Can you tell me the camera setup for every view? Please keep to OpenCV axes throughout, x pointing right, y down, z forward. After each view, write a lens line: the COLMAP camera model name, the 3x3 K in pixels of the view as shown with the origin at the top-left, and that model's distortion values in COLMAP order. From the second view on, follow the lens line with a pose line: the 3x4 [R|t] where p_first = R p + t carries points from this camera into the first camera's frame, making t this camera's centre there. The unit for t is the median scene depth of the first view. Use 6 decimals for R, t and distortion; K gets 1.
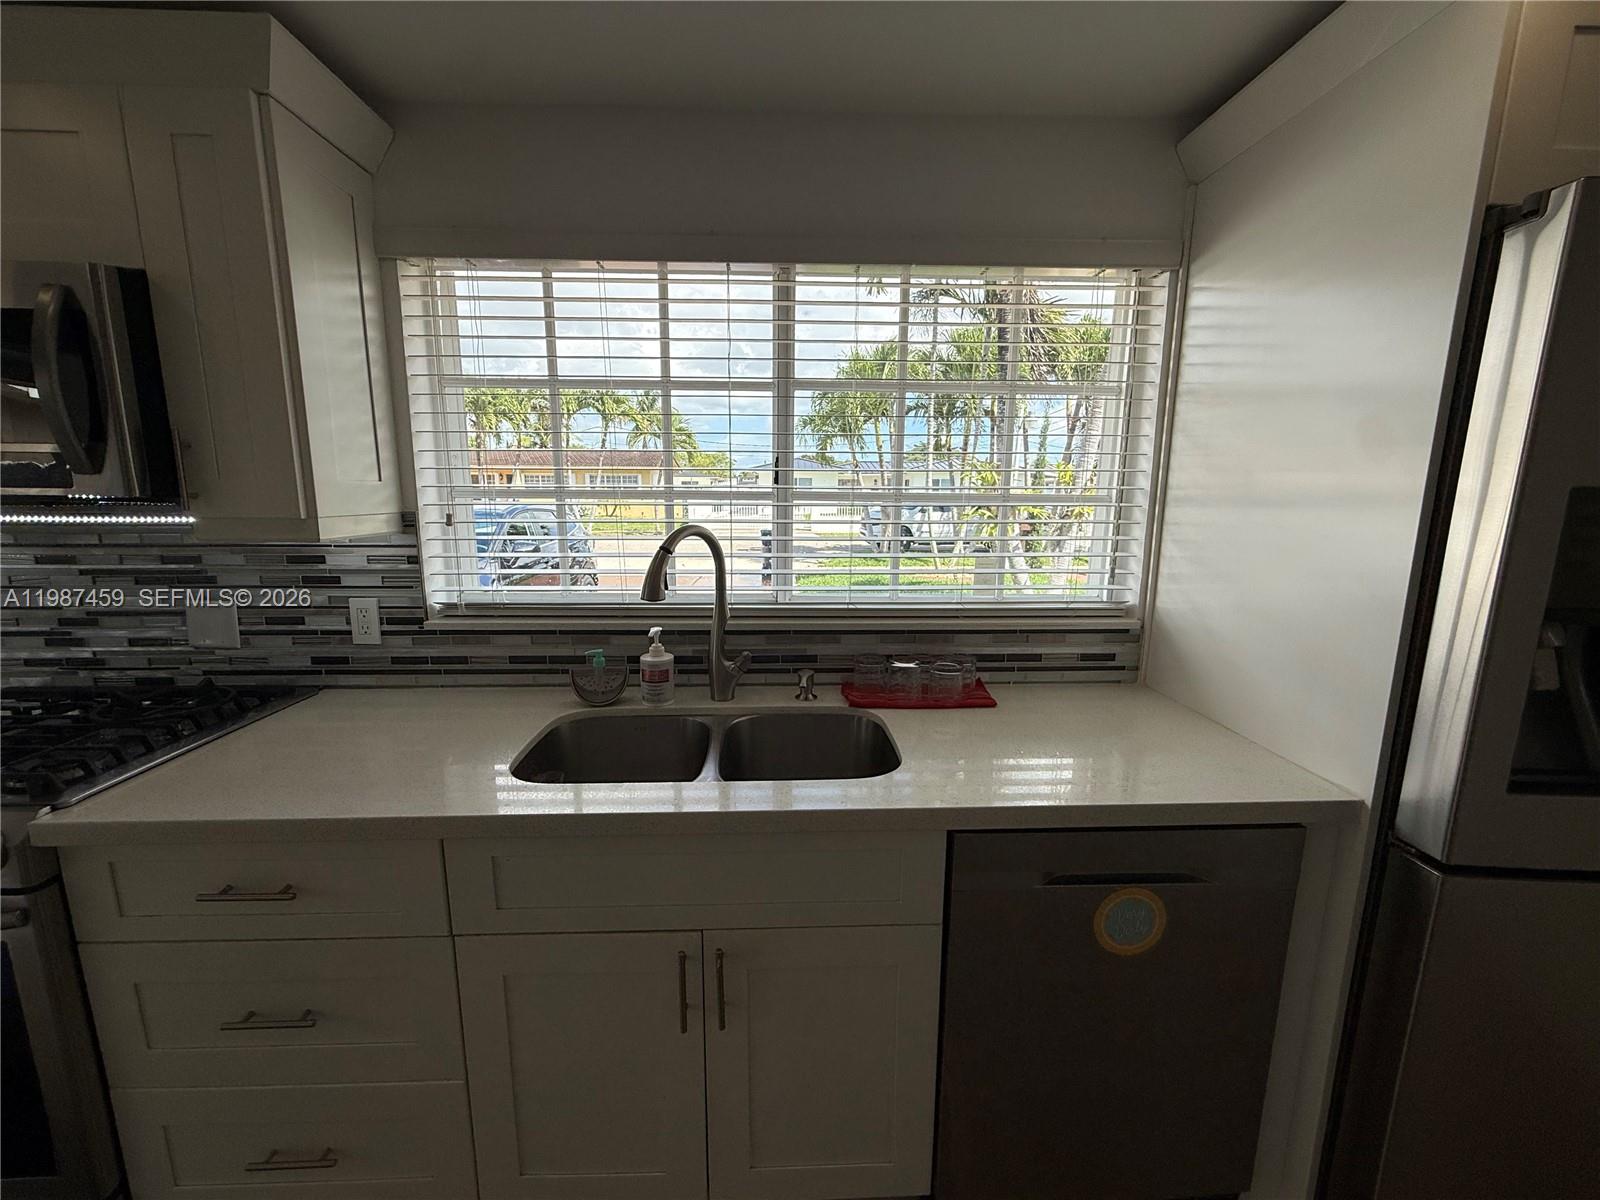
lens RADIAL K [[640.7, 0, 796.0], [0, 640.7, 601.0], [0, 0, 1]] dist [0.000164, -0.000255]
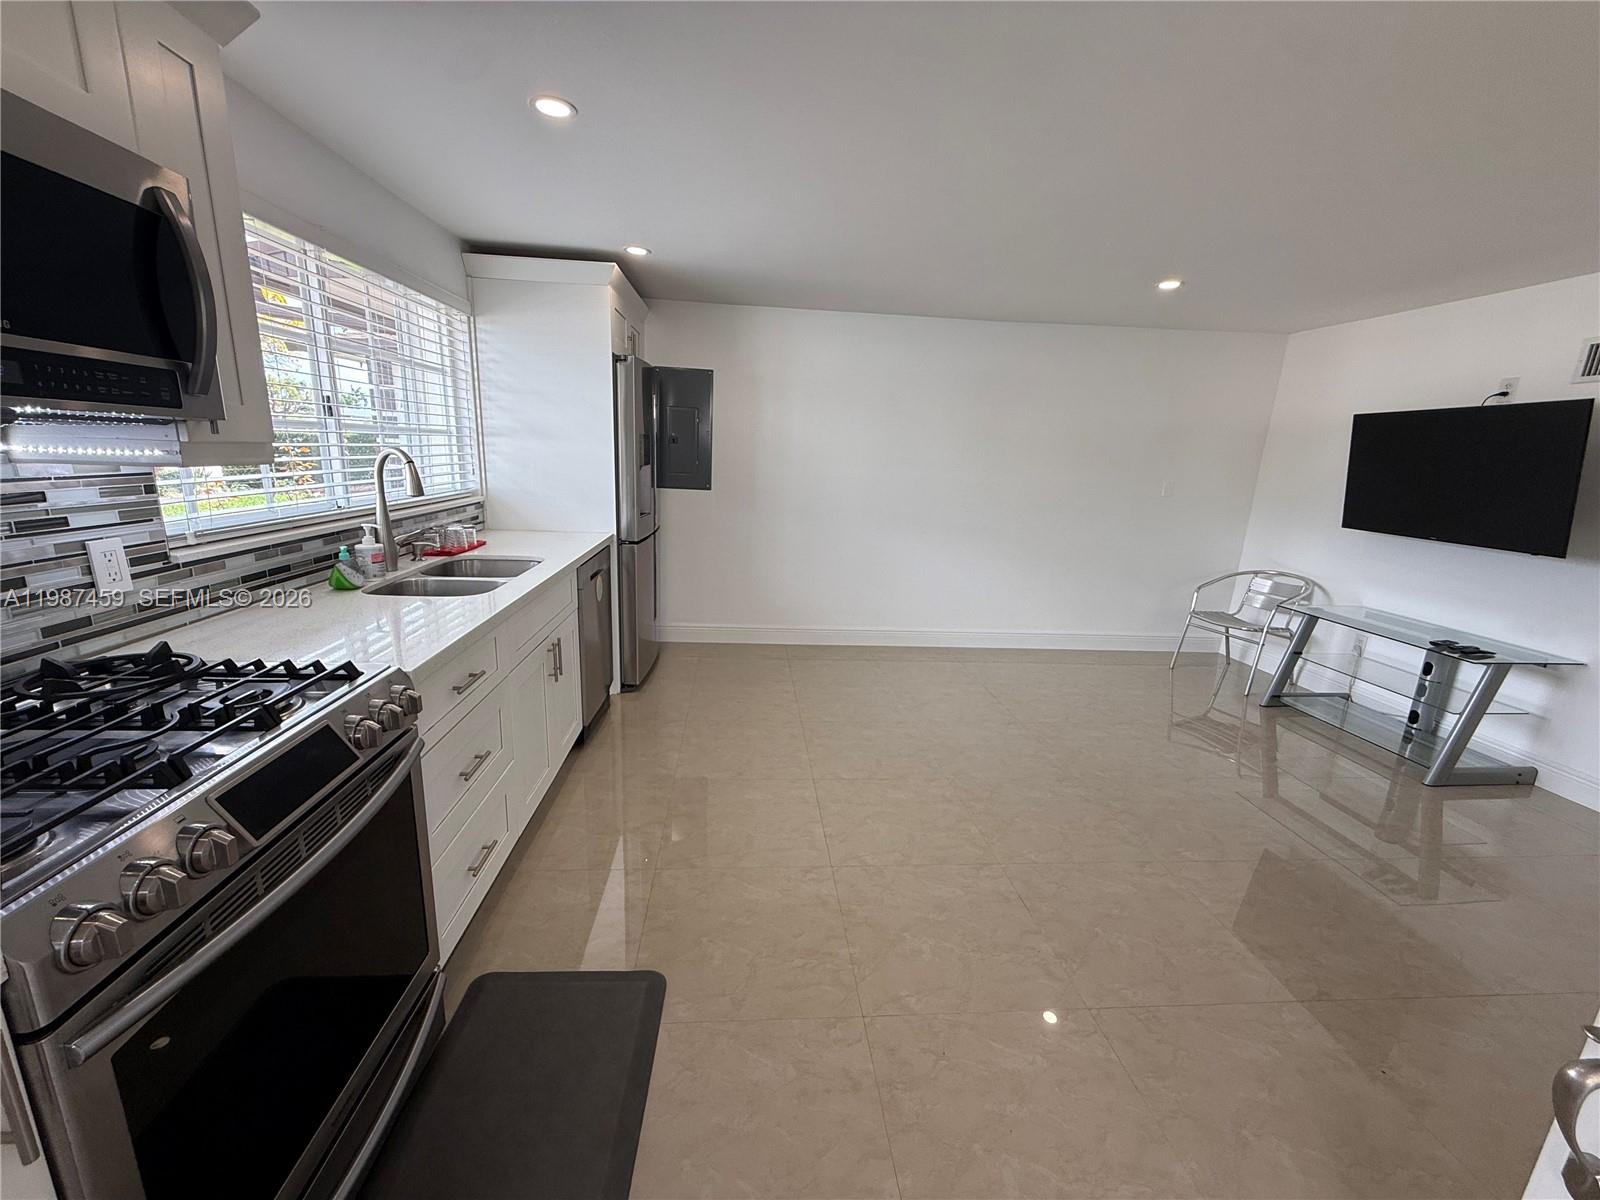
lens RADIAL K [[640.7, 0, 796.0], [0, 640.7, 601.0], [0, 0, 1]] dist [0.000164, -0.000255]
pose [[-0.037860, -0.239650, 0.970121, -1.546681], [0.130478, 0.961320, 0.242568, -0.012059], [-0.990728, 0.135763, -0.005127, 0.111073]]
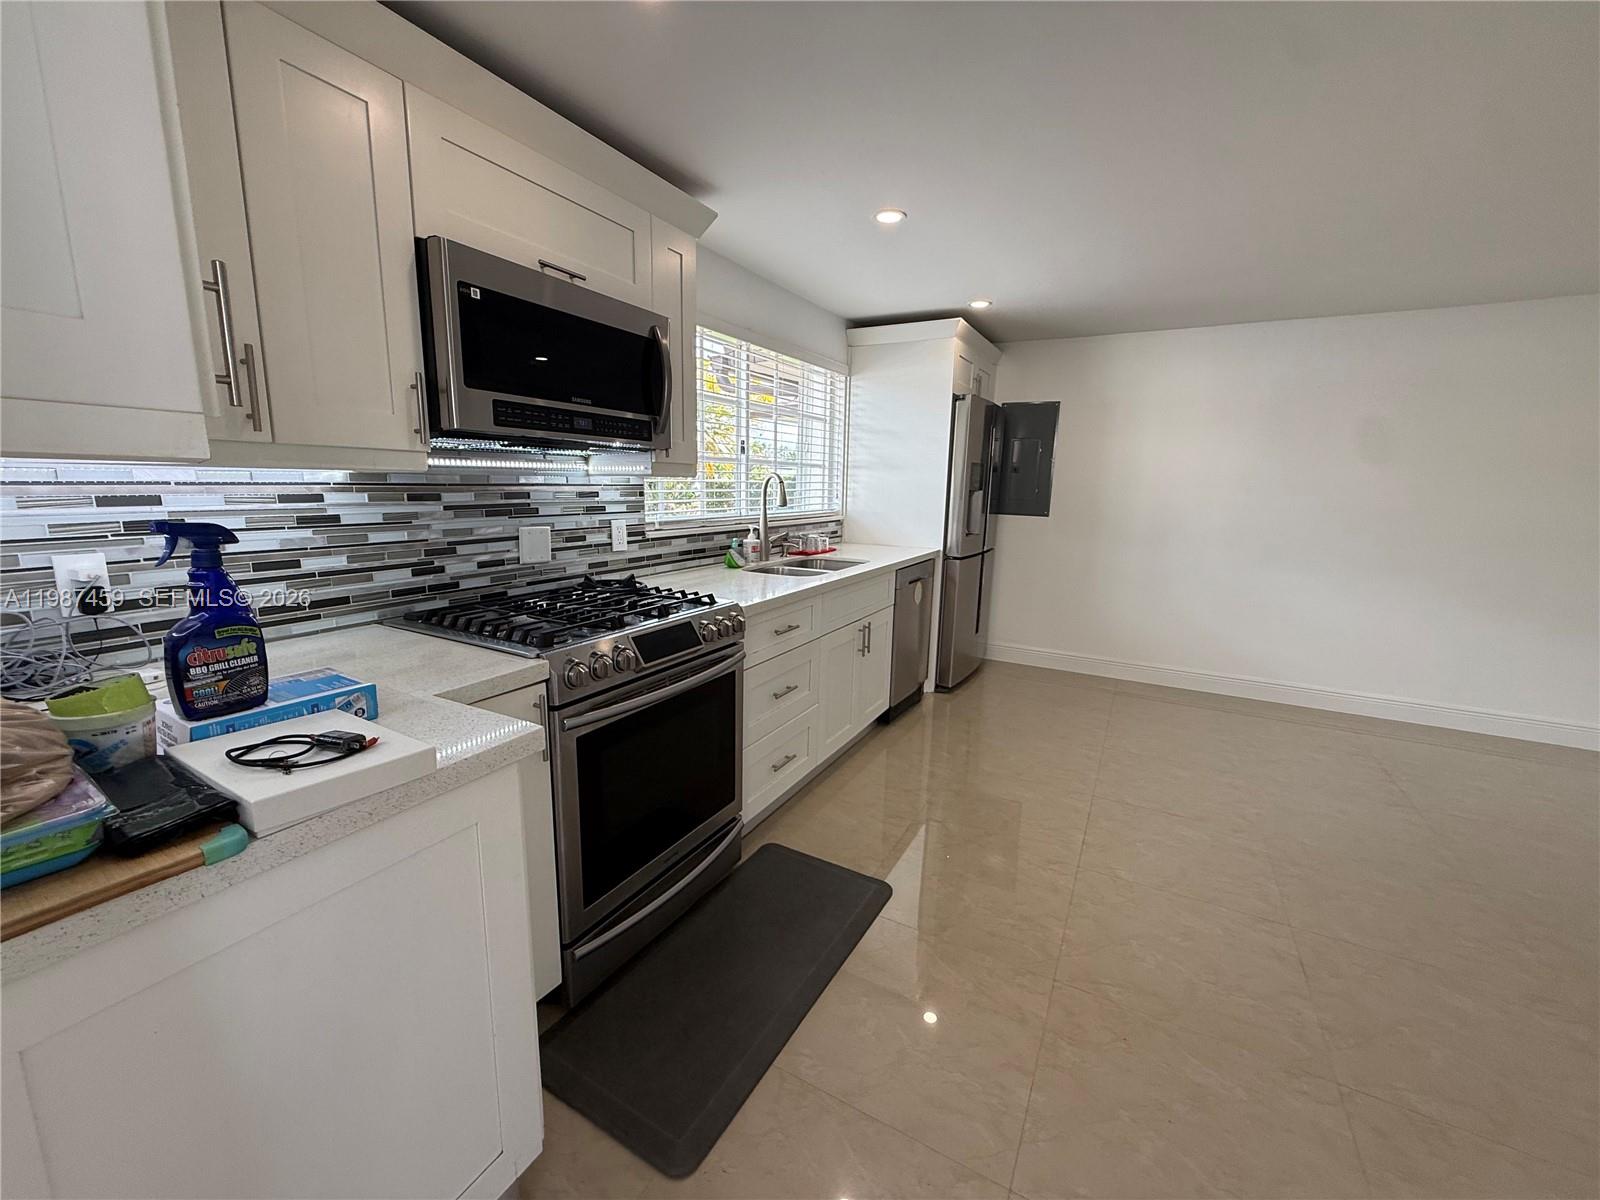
lens RADIAL K [[639.4, 0, 794.5], [0, 639.4, 603.0], [0, 0, 1]] dist [-0.000683, 0.000049]
pose [[0.525417, -0.156564, 0.836316, -1.754903], [0.130565, 0.986119, 0.102580, 0.089233], [-0.840768, 0.055296, 0.538565, -0.158881]]
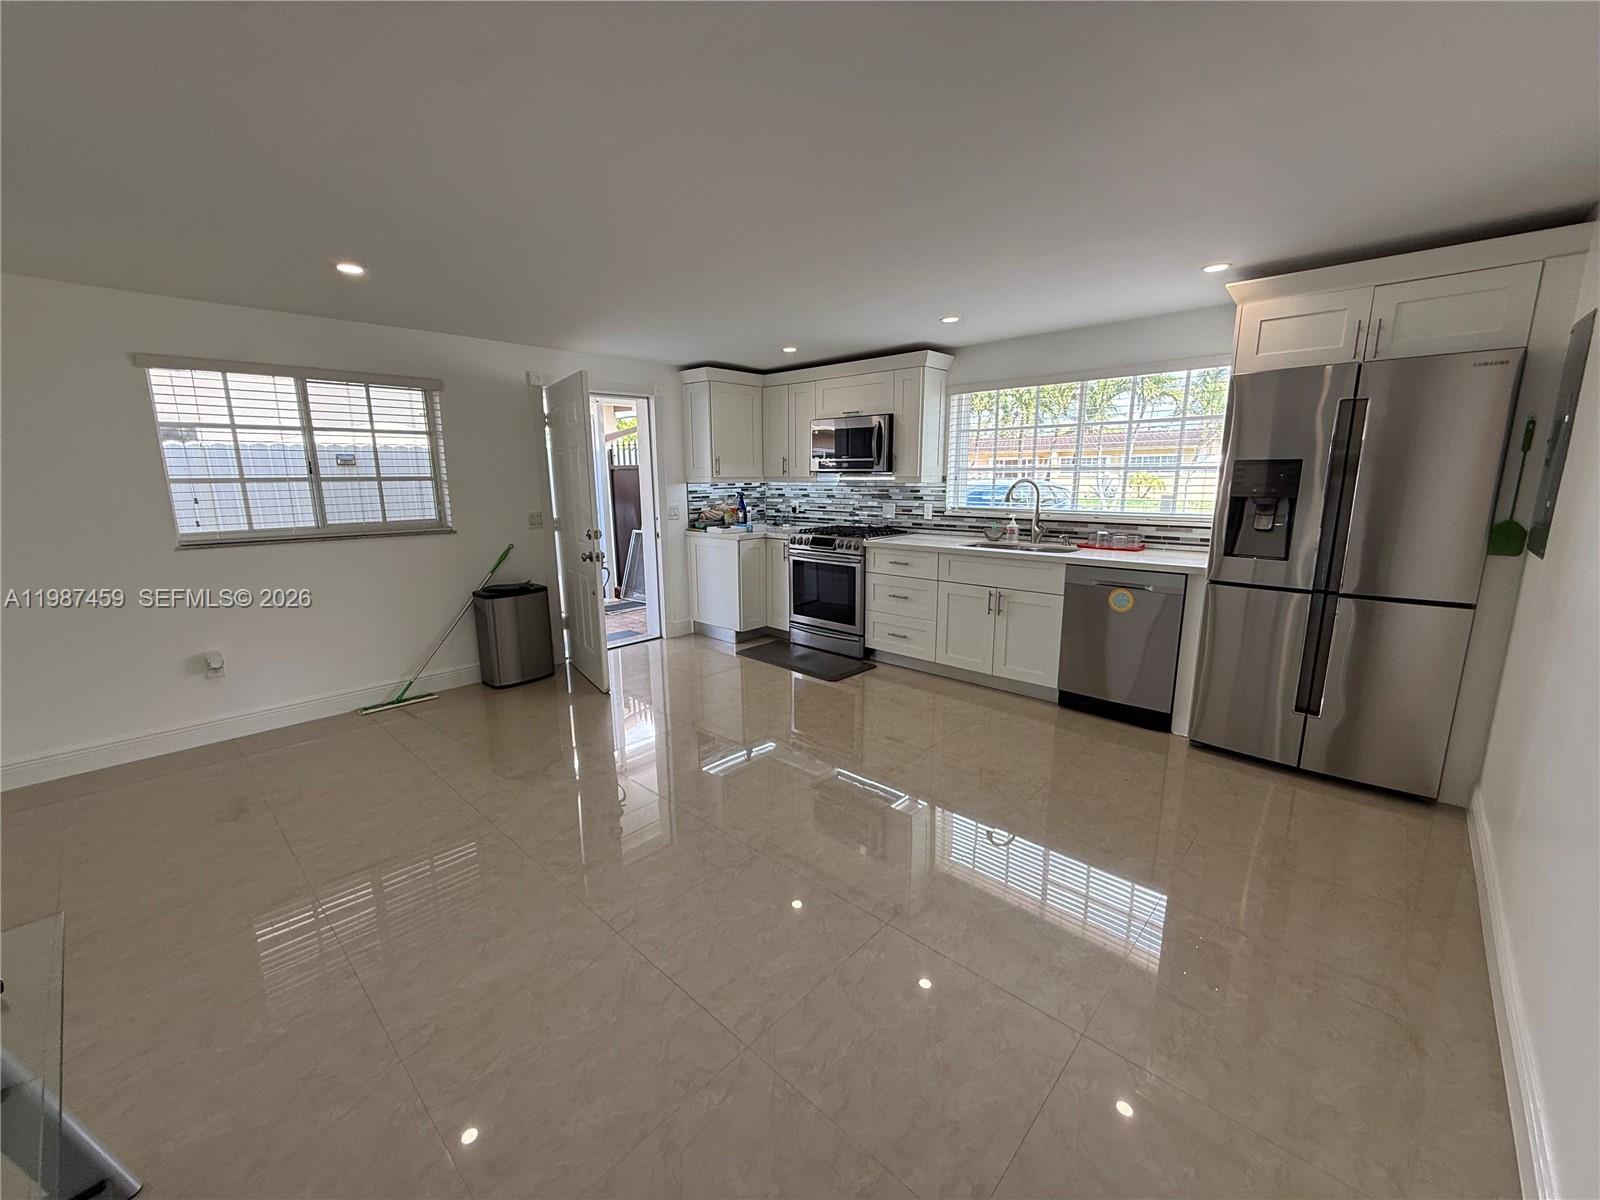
lens RADIAL K [[640.7, 0, 796.0], [0, 640.7, 601.0], [0, 0, 1]] dist [0.000164, -0.000255]
pose [[0.700300, 0.127674, -0.702339, 1.112015], [-0.109354, 0.991450, 0.071193, 0.310097], [0.705423, 0.026947, 0.708274, -1.636179]]
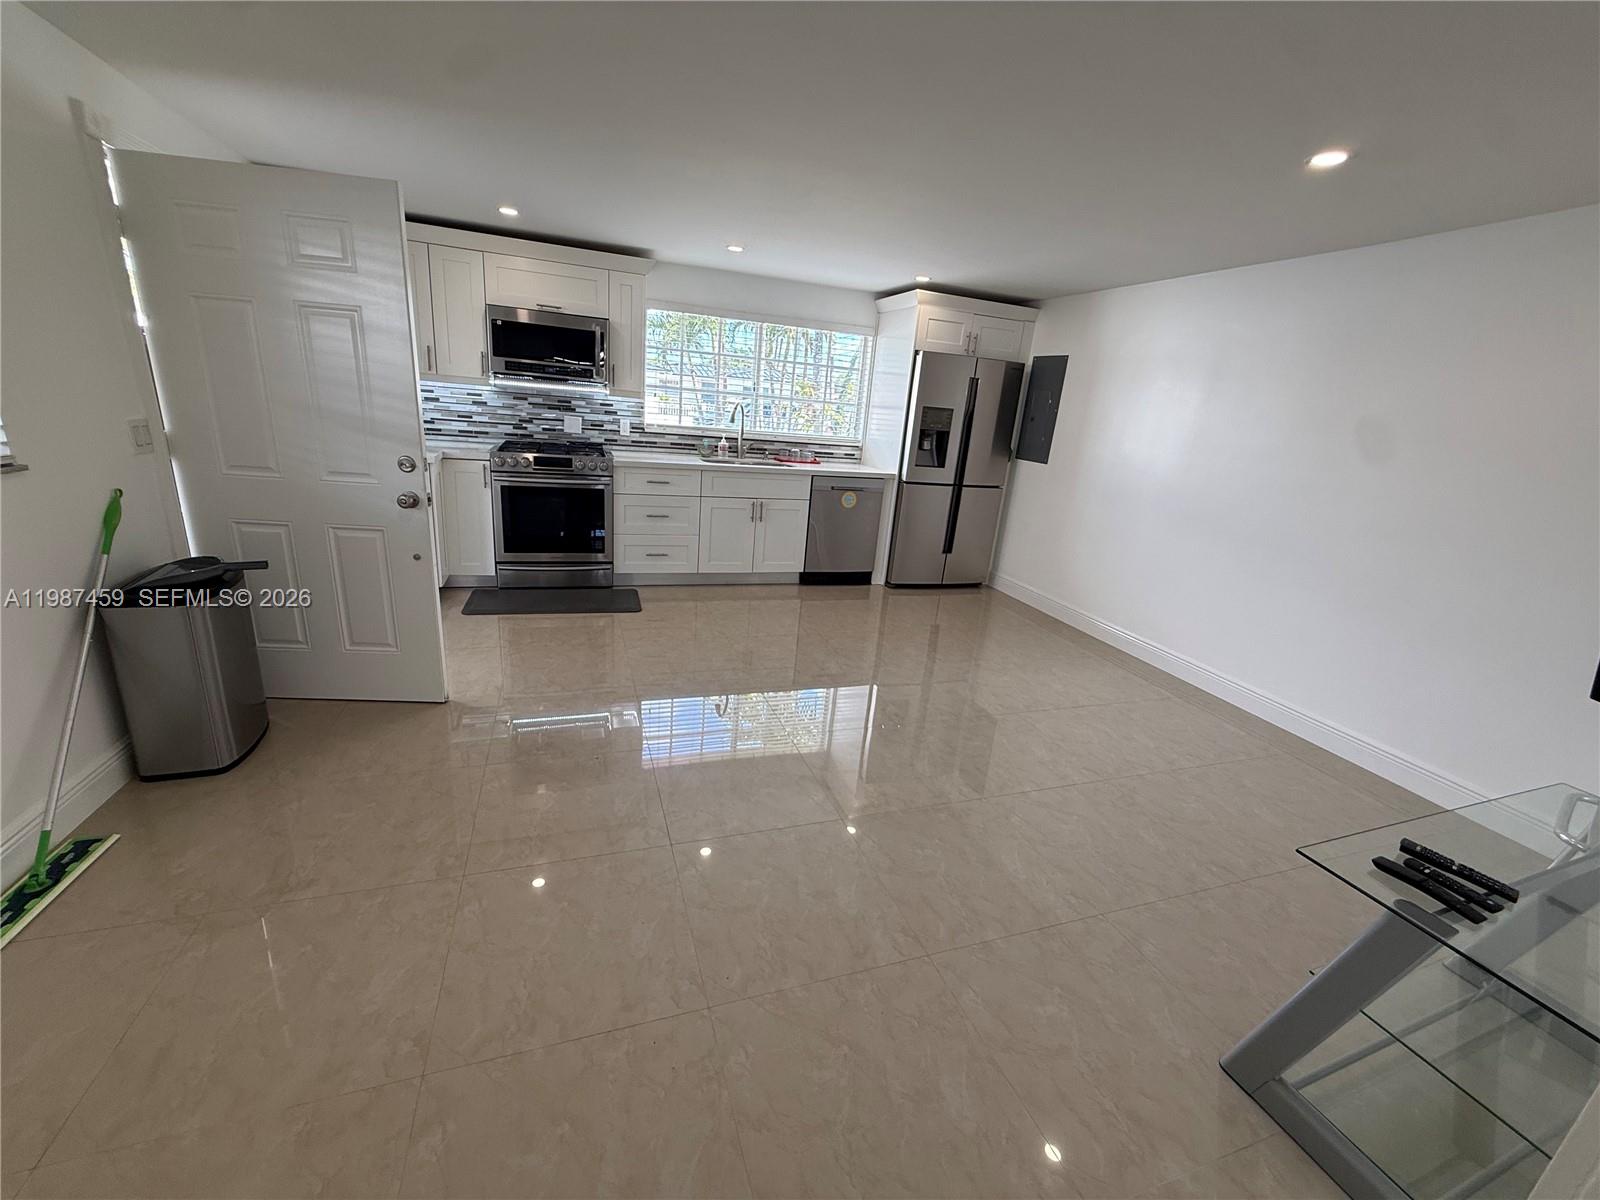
lens RADIAL K [[640.7, 0, 796.0], [0, 640.7, 601.0], [0, 0, 1]] dist [0.000164, -0.000255]
pose [[0.955978, -0.013602, 0.293125, -0.802135], [-0.028354, 0.989969, 0.138410, 0.404740], [-0.292067, -0.140628, 0.946003, -2.237718]]
